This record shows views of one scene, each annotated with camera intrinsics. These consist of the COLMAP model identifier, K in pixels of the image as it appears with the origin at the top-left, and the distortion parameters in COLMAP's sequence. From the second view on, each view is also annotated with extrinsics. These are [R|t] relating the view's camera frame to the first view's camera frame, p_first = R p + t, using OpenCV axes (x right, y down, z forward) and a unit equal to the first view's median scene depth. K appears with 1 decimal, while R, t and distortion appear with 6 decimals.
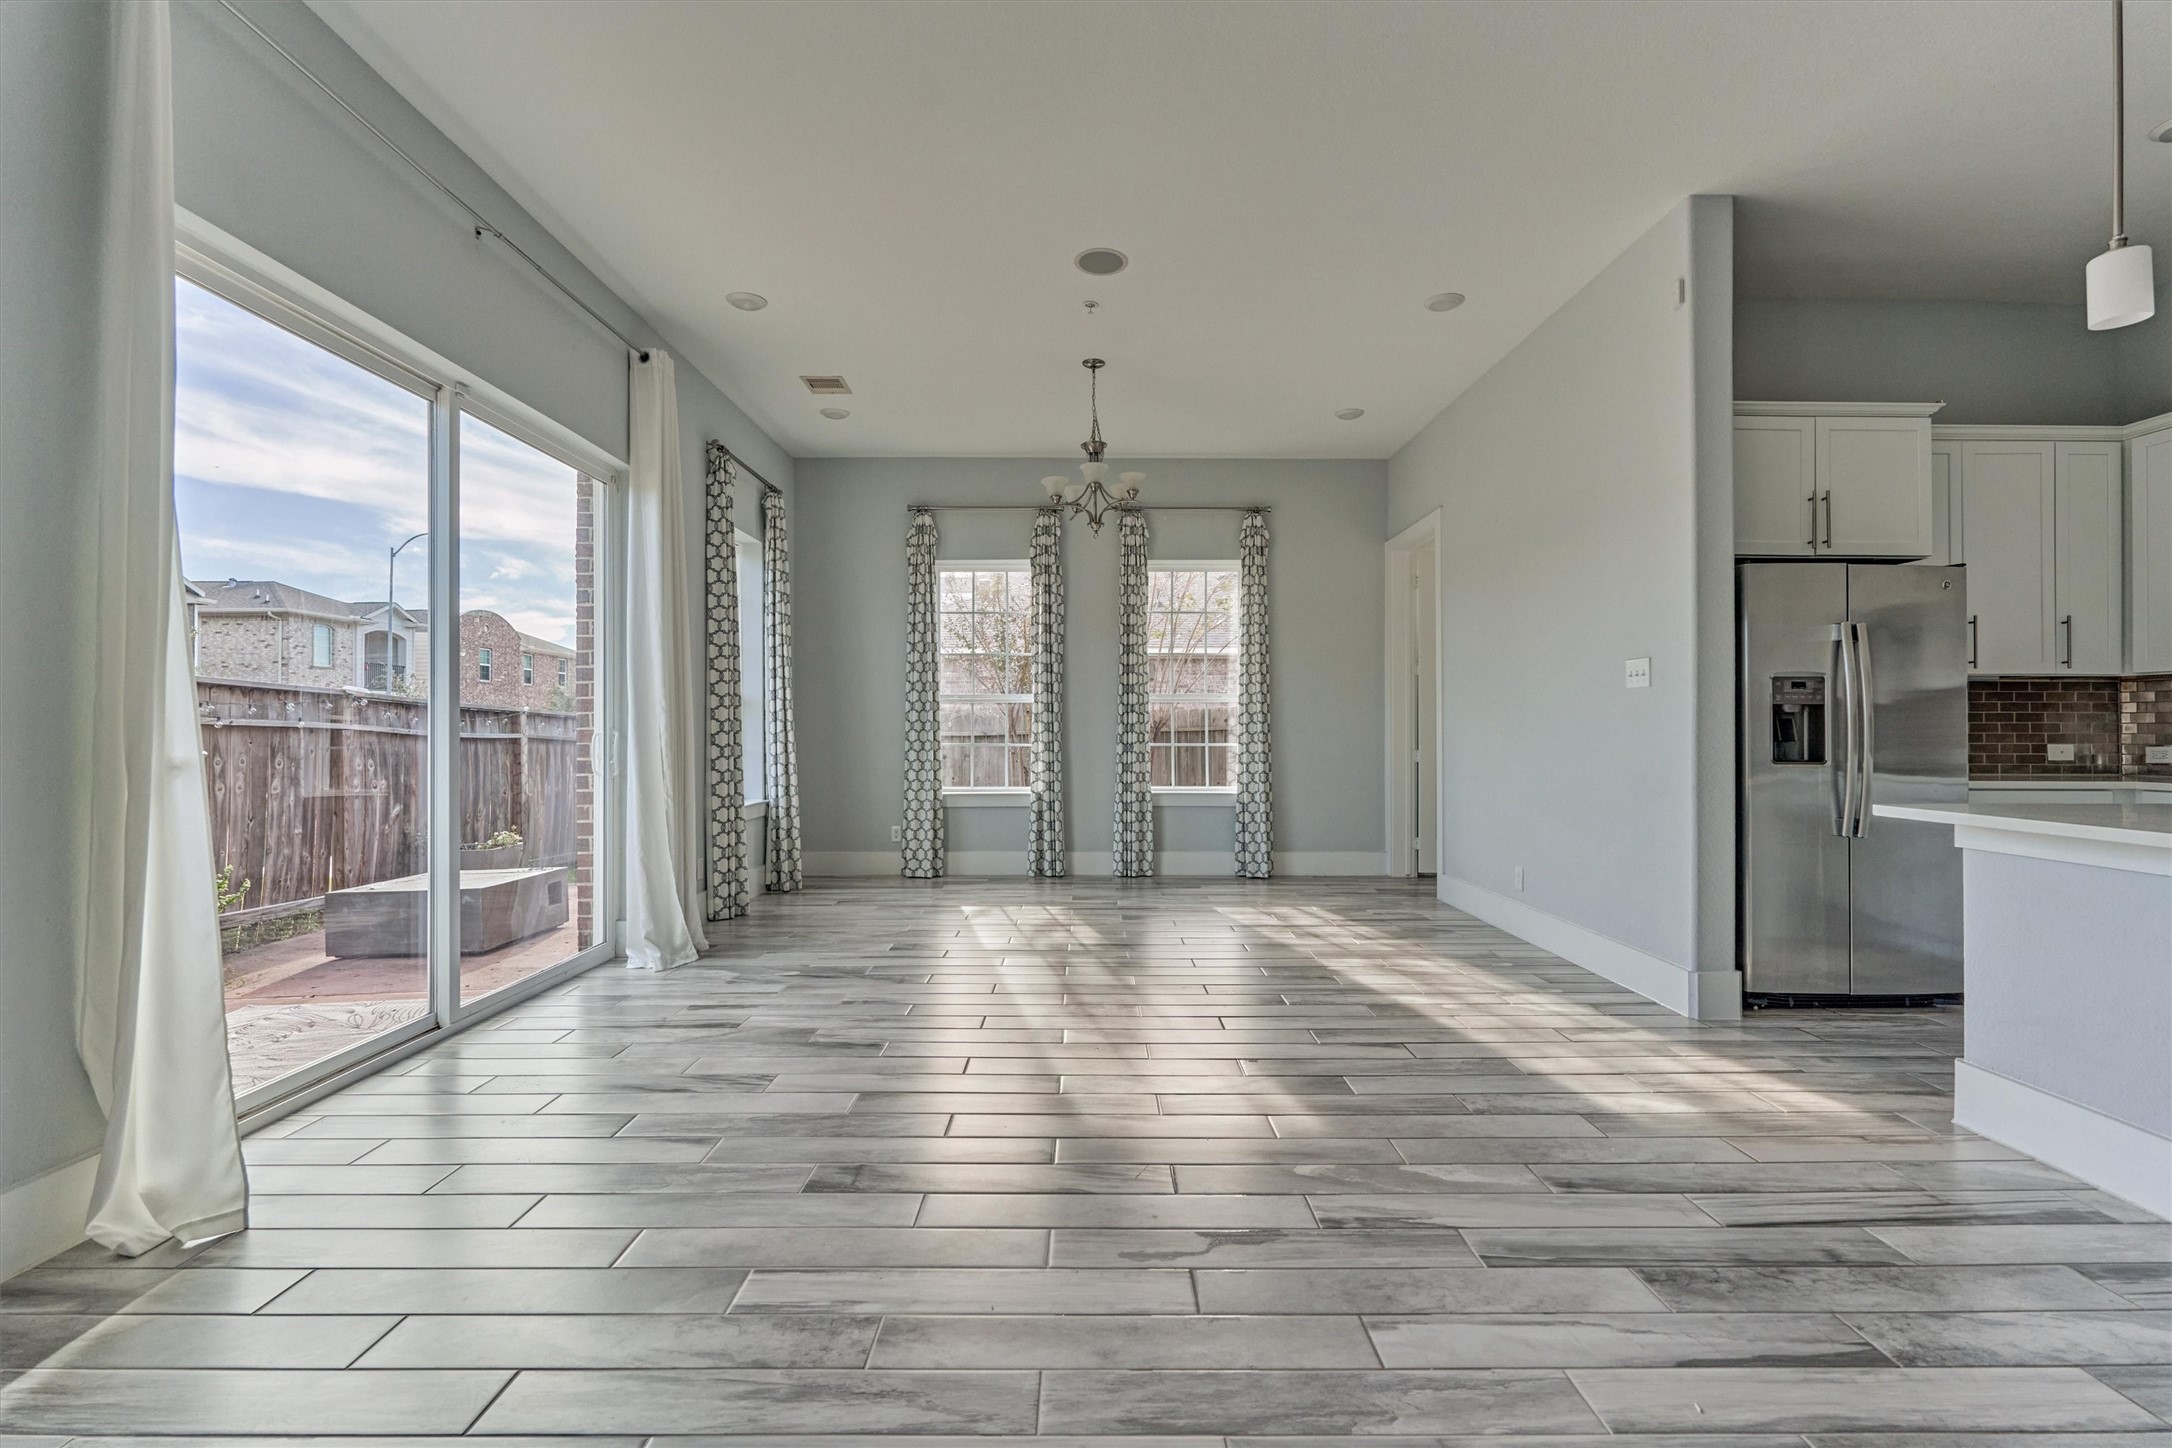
lens RADIAL K [[950.2, 0, 1089.7], [0, 950.2, 725.3], [0, 0, 1]] dist [-0.004599, 0.000572]
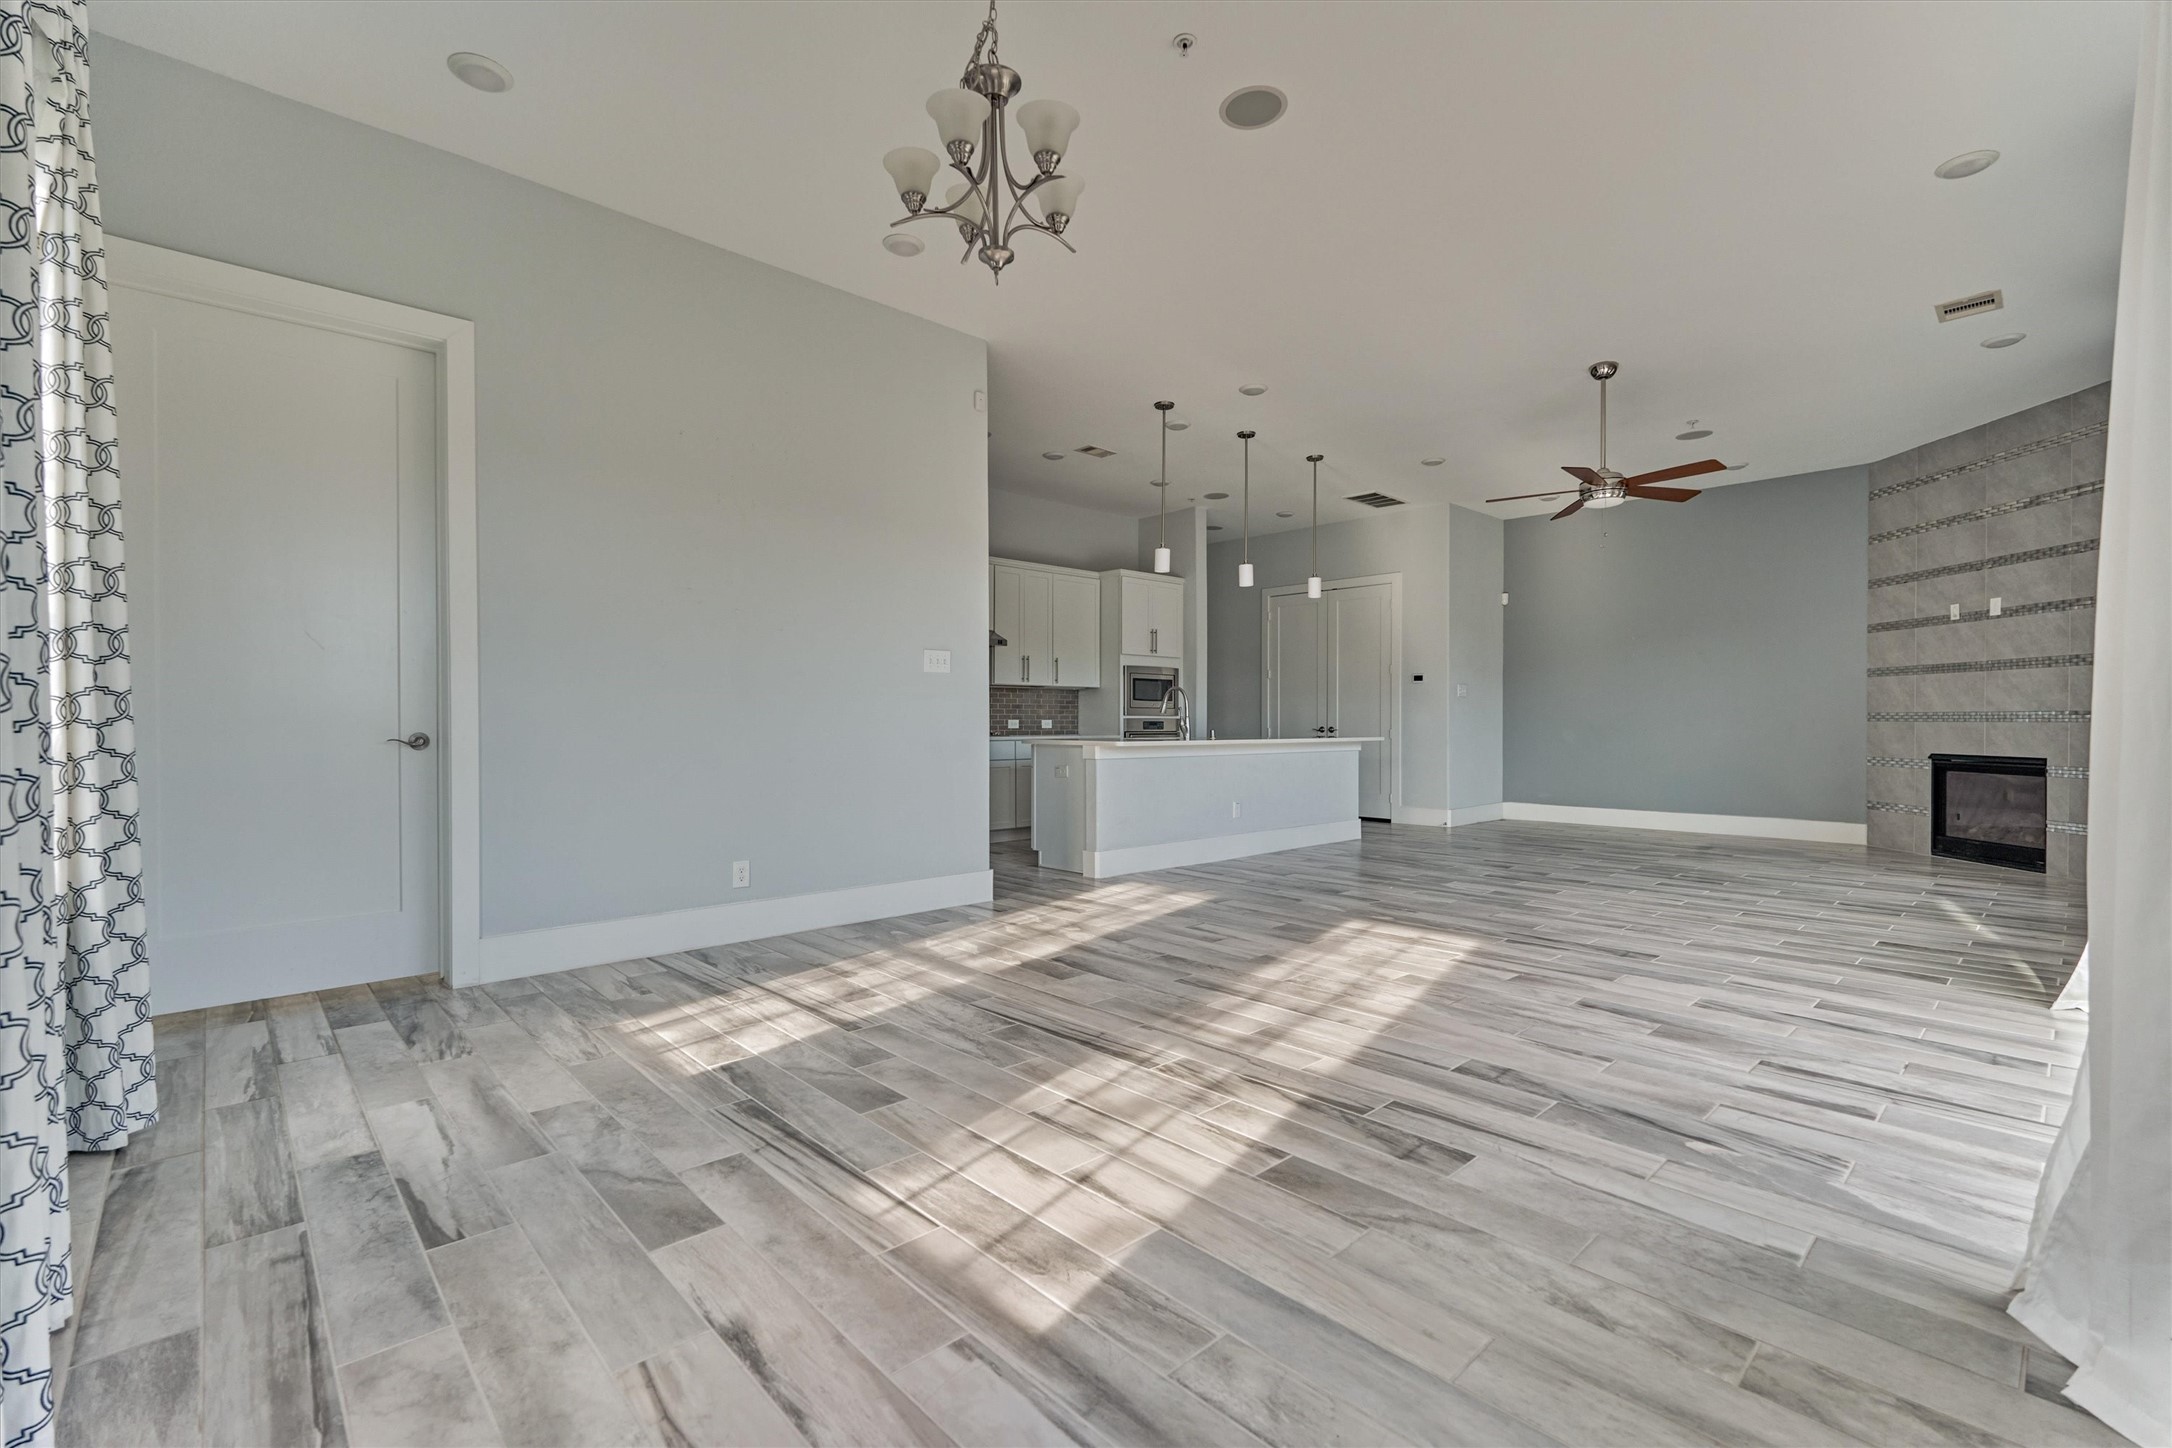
lens RADIAL K [[950.2, 0, 1083.8], [0, 950.2, 723.0], [0, 0, 1]] dist [-0.004599, 0.000572]
pose [[-0.677533, -0.000021, 0.735492, -0.374921], [-0.003884, 0.999986, -0.003549, 0.023585], [-0.735482, -0.005261, -0.677524, 1.286446]]
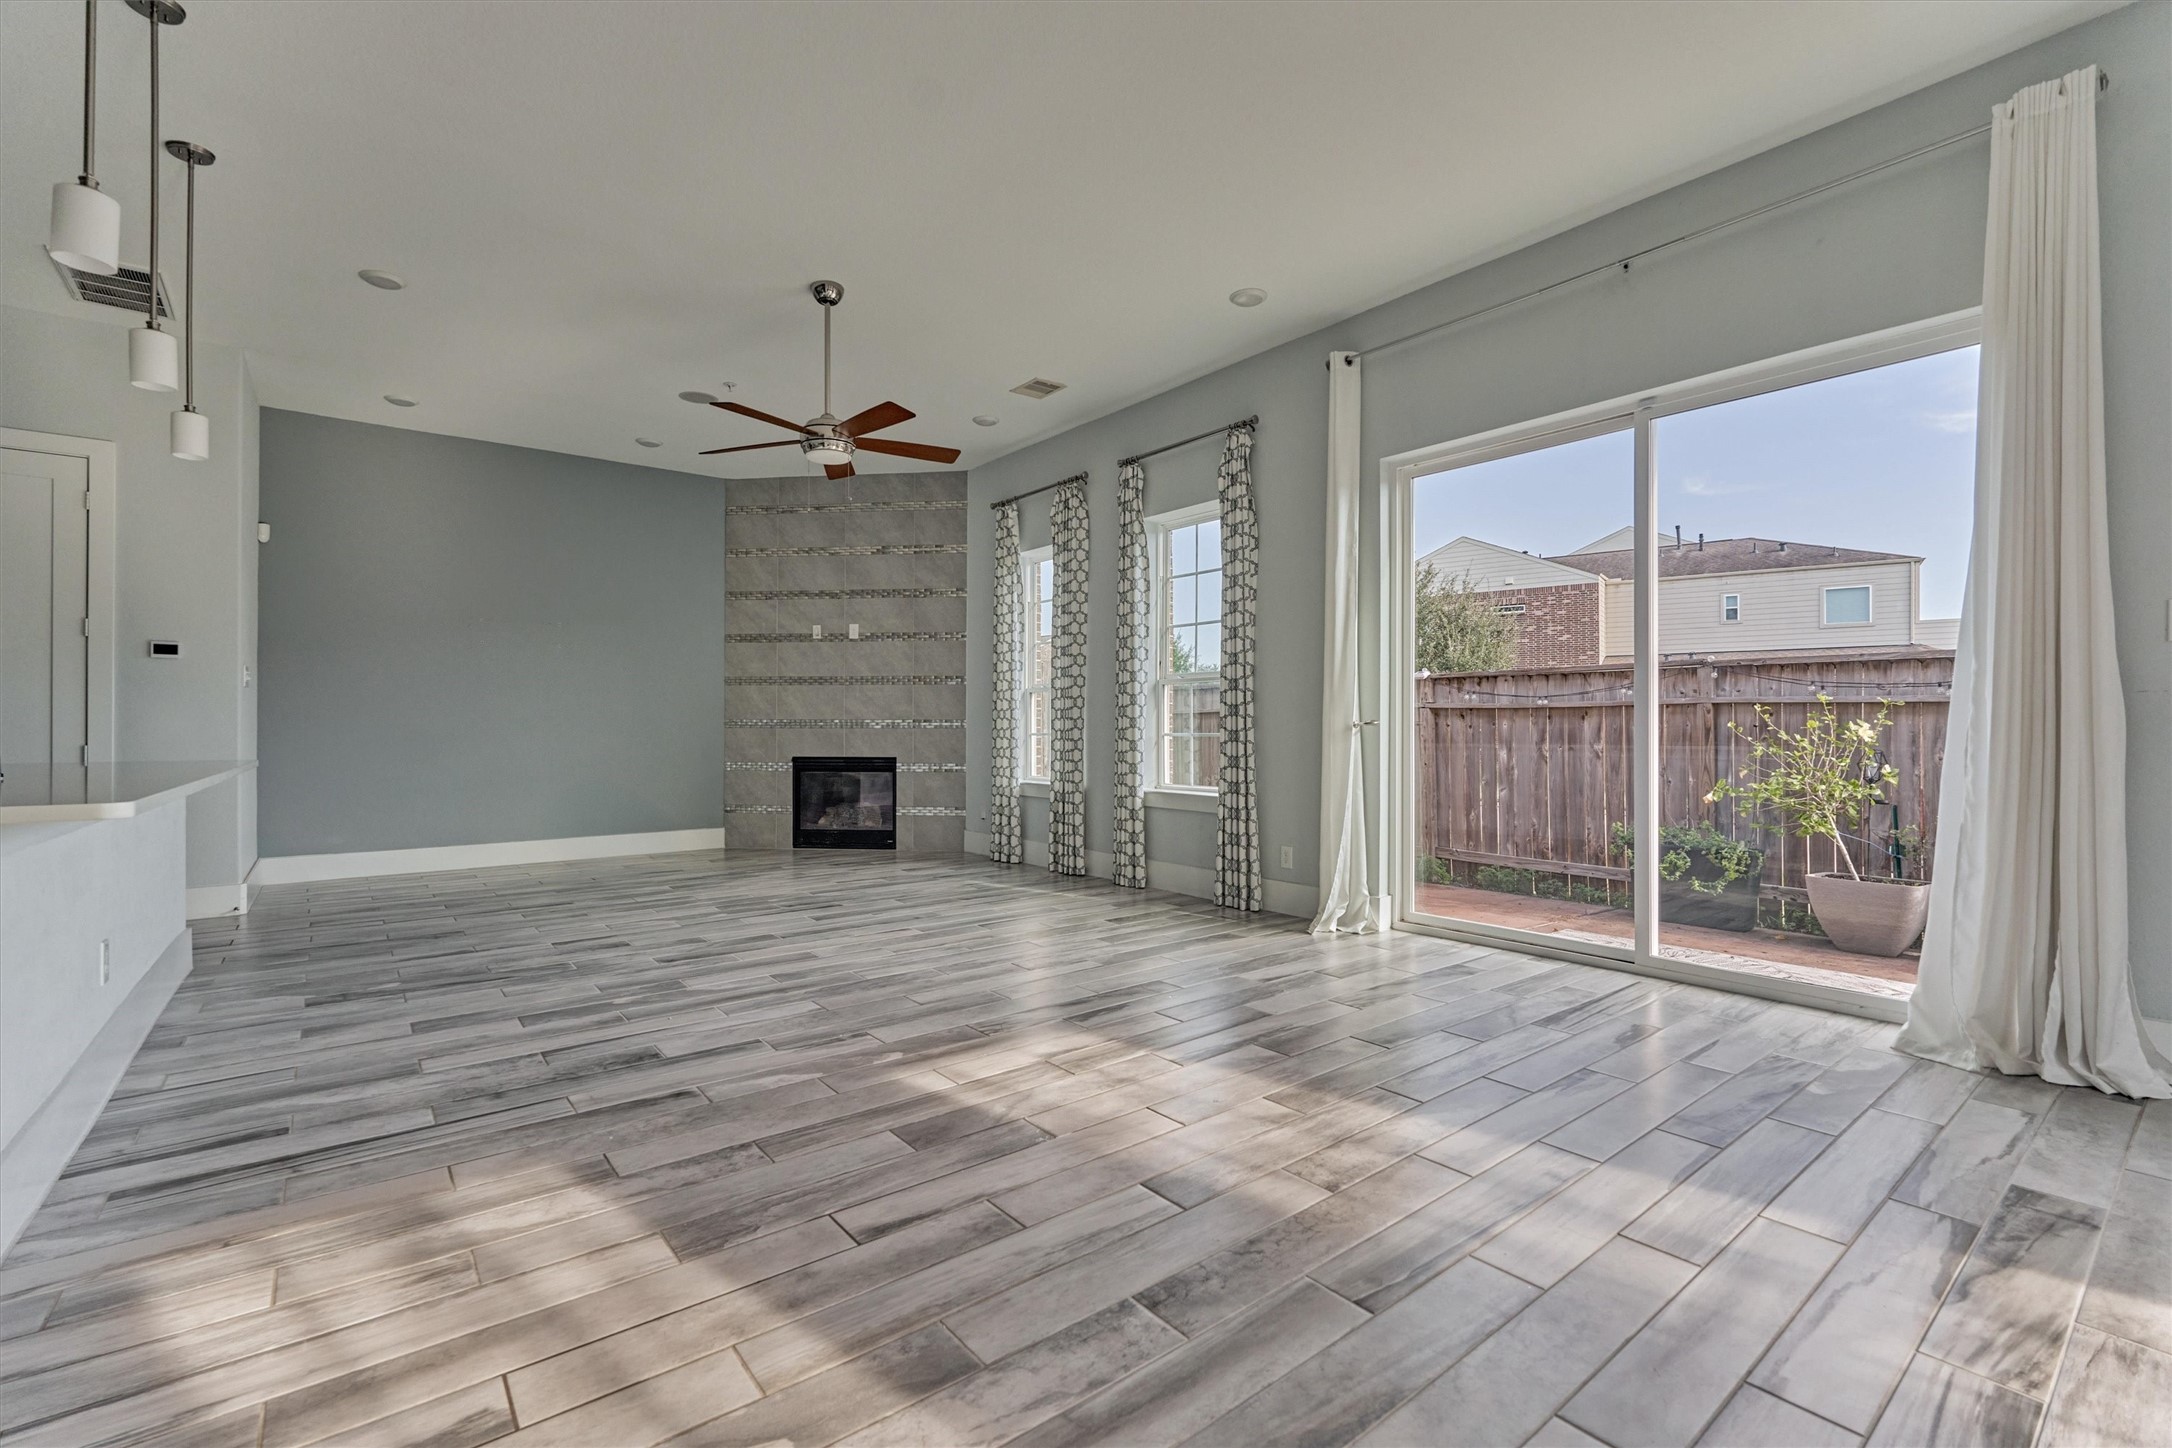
lens RADIAL K [[950.2, 0, 1083.7], [0, 950.2, 723.3], [0, 0, 1]] dist [-0.004599, 0.000572]
pose [[-0.787233, -0.000265, -0.616656, 0.357381], [0.005453, 0.999958, -0.007390, 0.018261], [0.616632, -0.009180, -0.787198, 0.954894]]
